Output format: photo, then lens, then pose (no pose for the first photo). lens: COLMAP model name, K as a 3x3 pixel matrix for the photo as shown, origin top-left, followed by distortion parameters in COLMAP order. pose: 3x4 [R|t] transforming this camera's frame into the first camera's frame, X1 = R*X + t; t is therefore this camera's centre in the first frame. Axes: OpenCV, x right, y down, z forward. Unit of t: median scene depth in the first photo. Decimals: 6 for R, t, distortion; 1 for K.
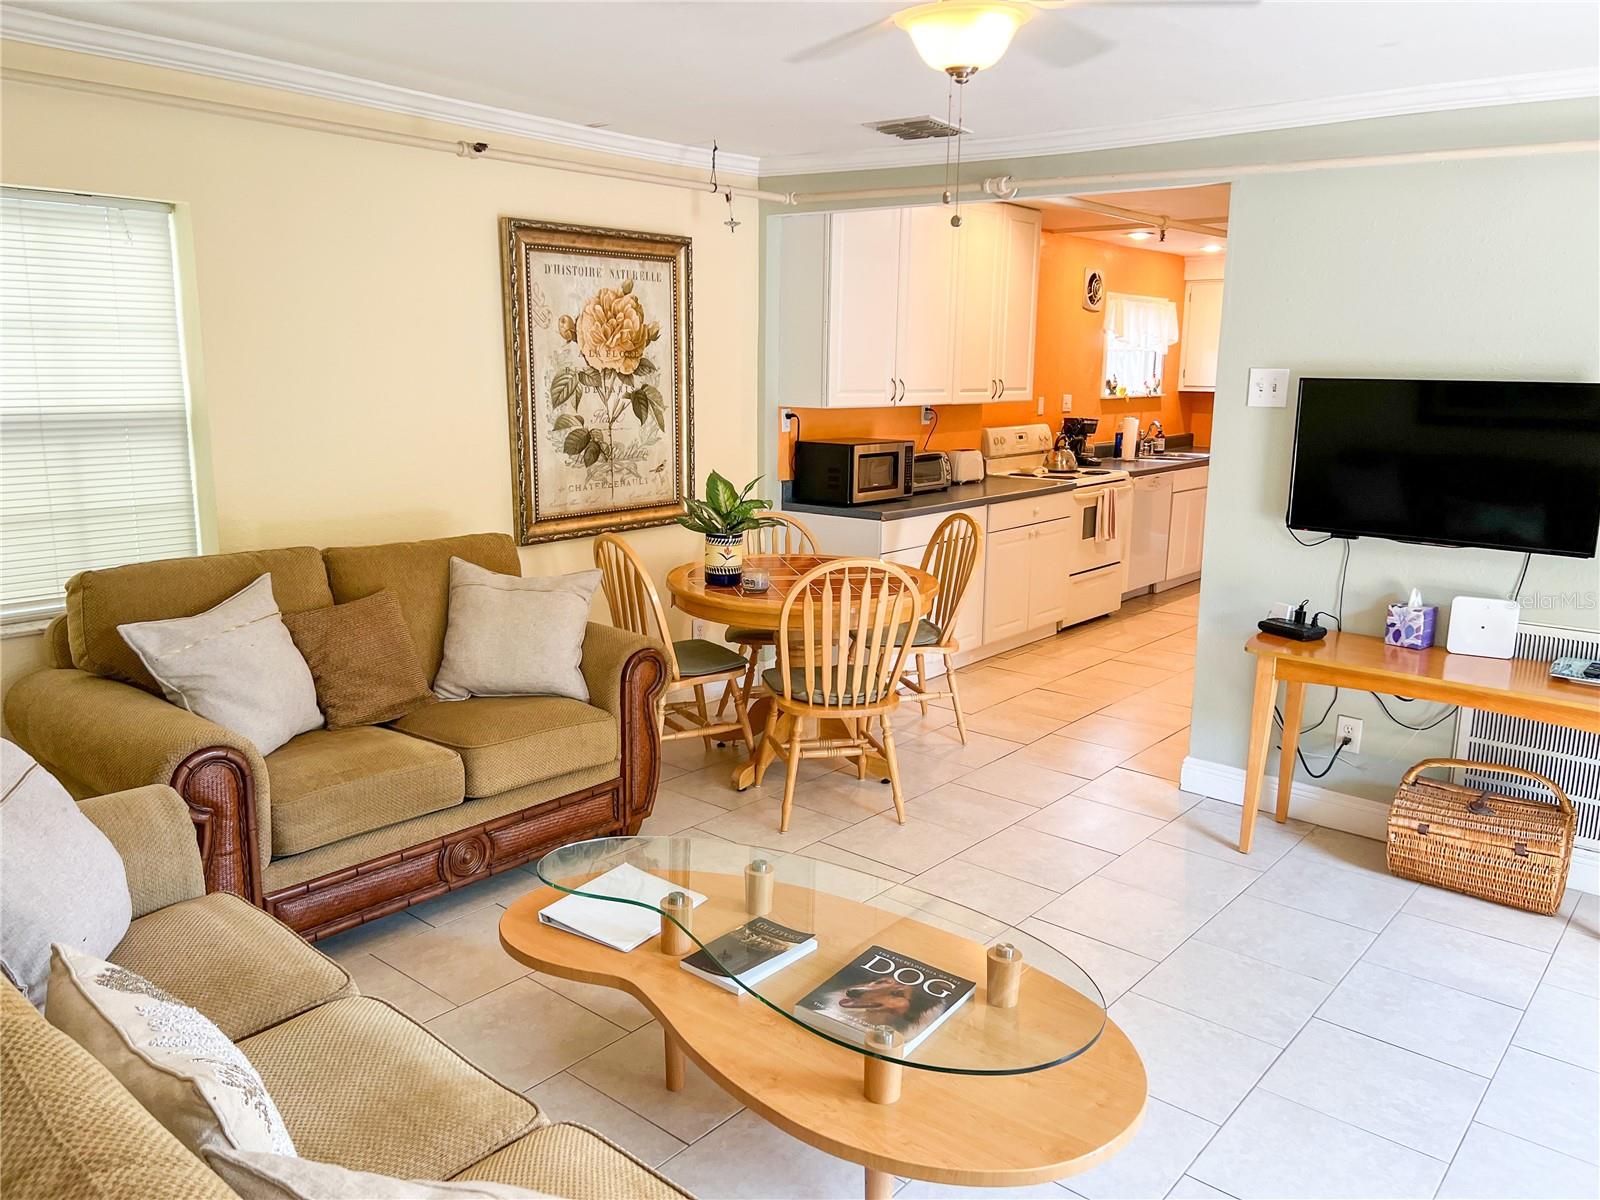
lens RADIAL K [[1193.3, 0, 800.0], [0, 1193.3, 600.0], [0, 0, 1]] dist [0.006470, -0.000712]
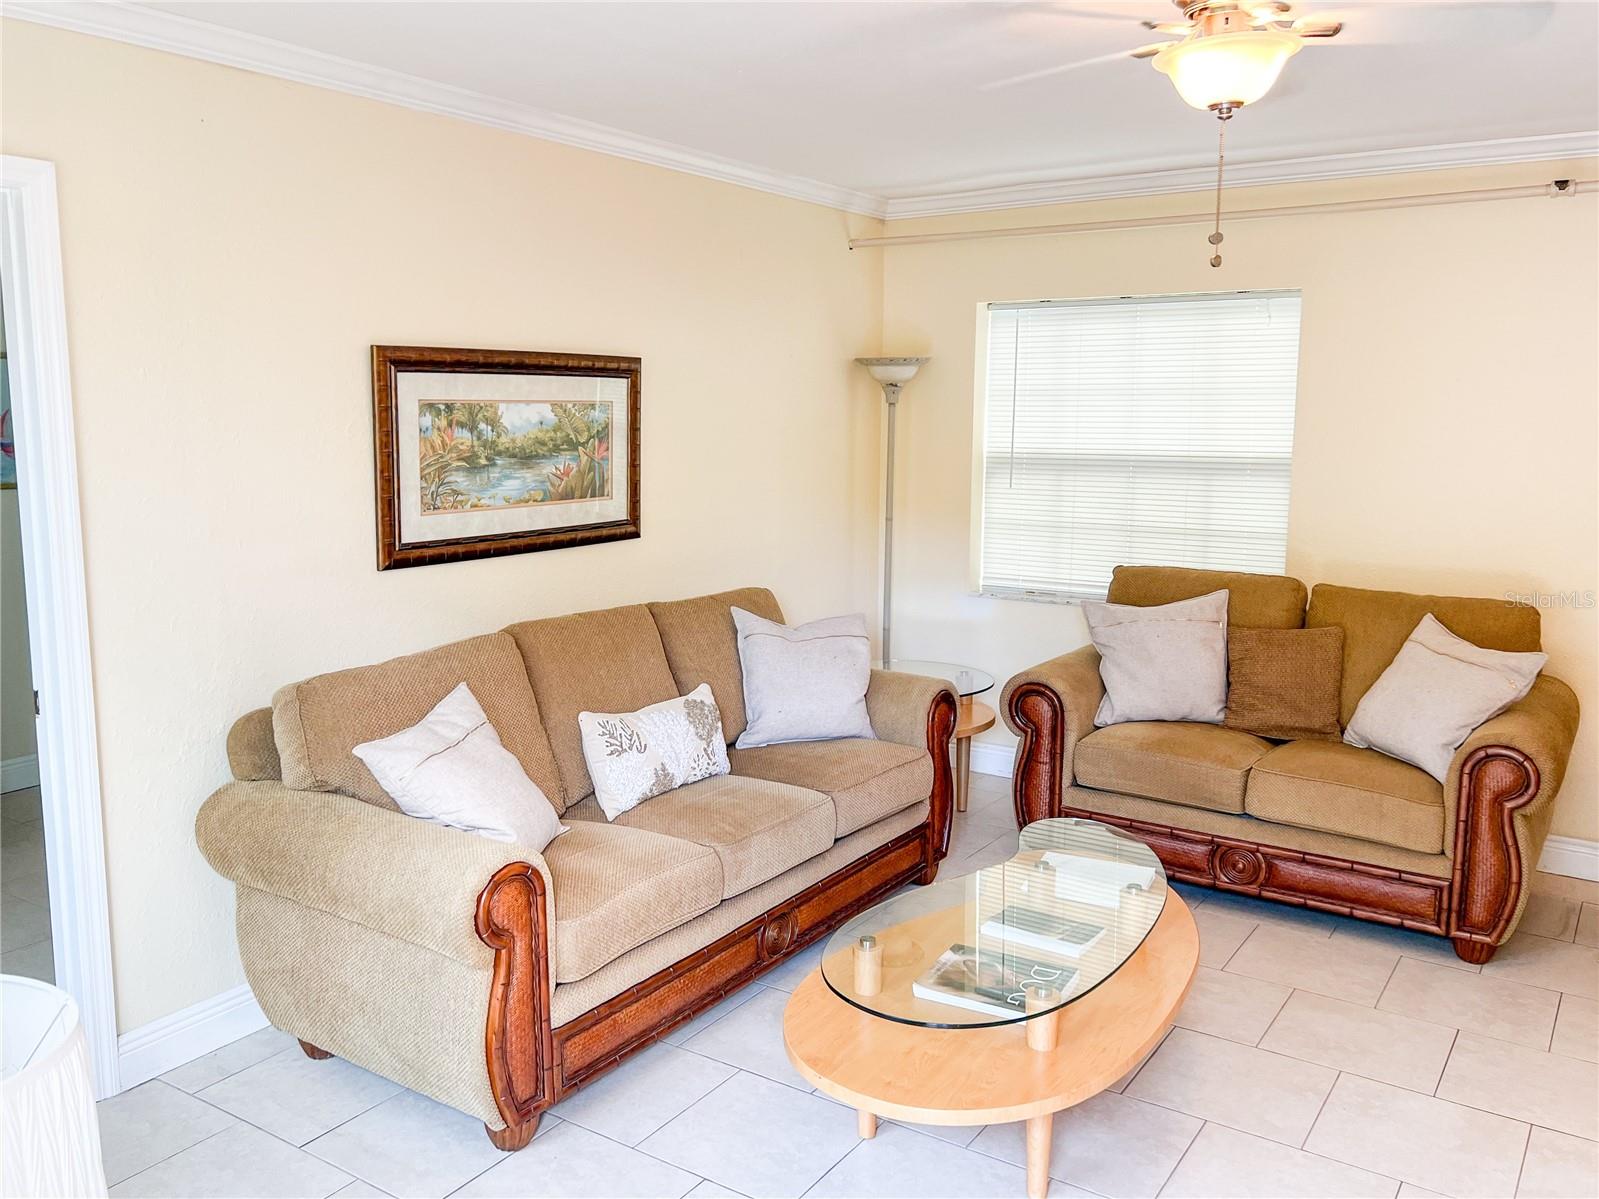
lens RADIAL K [[1287.9, 0, 799.5], [0, 1287.9, 599.5], [0, 0, 1]] dist [0.011560, -0.000130]
pose [[0.110739, 0.131618, -0.985096, 0.568336], [-0.197810, 0.974280, 0.107936, -0.048804], [0.973965, 0.182909, 0.133926, 0.291566]]
